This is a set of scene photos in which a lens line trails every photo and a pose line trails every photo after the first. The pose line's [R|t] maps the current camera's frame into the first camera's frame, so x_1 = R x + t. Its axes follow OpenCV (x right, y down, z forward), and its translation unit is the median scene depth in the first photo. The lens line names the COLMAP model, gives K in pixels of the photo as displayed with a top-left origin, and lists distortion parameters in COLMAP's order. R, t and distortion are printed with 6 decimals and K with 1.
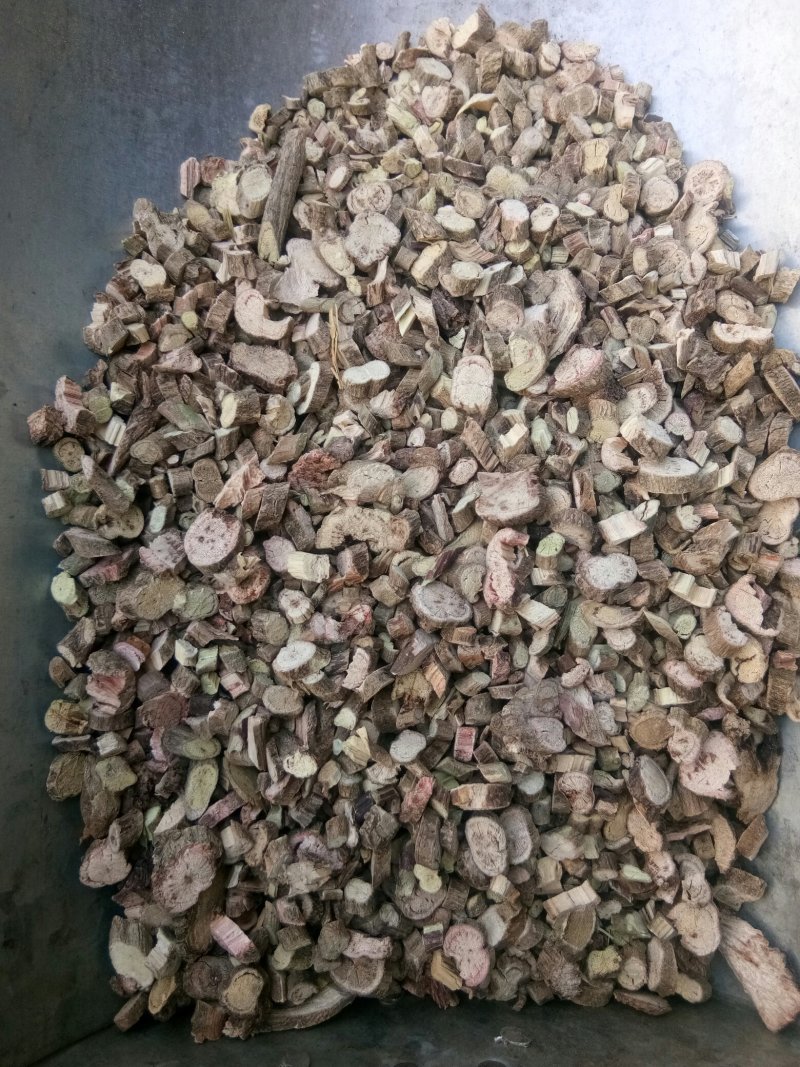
lens RADIAL K [[838.6, 0, 400.0], [0, 838.6, 533.5], [0, 0, 1]] dist [0.099869, -0.180865]
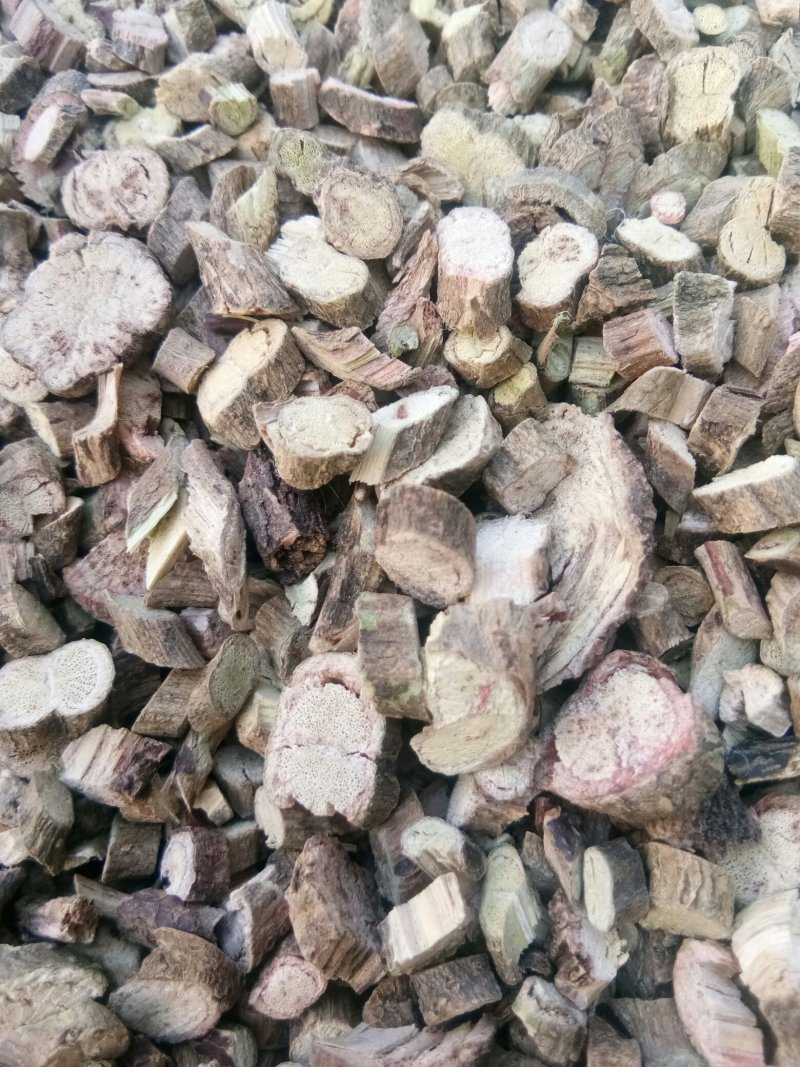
lens RADIAL K [[865.0, 0, 400.0], [0, 865.0, 533.5], [0, 0, 1]] dist [0.089319, -0.187553]
pose [[0.998191, 0.043504, -0.041501, 0.127705], [-0.039369, 0.994630, 0.095719, -0.300382], [0.045442, -0.093912, 0.994543, 0.630778]]
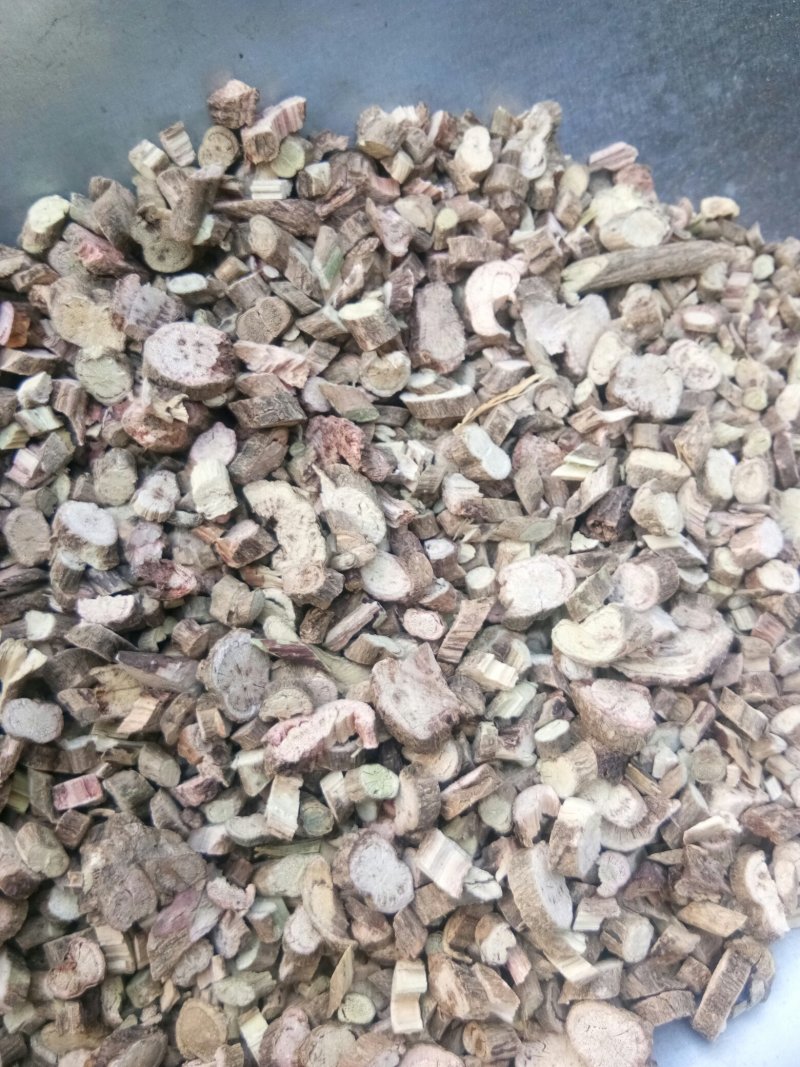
lens RADIAL K [[865.0, 0, 400.0], [0, 865.0, 533.5], [0, 0, 1]] dist [0.089319, -0.187553]
pose [[0.432123, 0.897309, -0.090035, 0.062014], [-0.901801, 0.430515, -0.037581, -0.060076], [0.005040, 0.097433, 0.995229, 0.233976]]
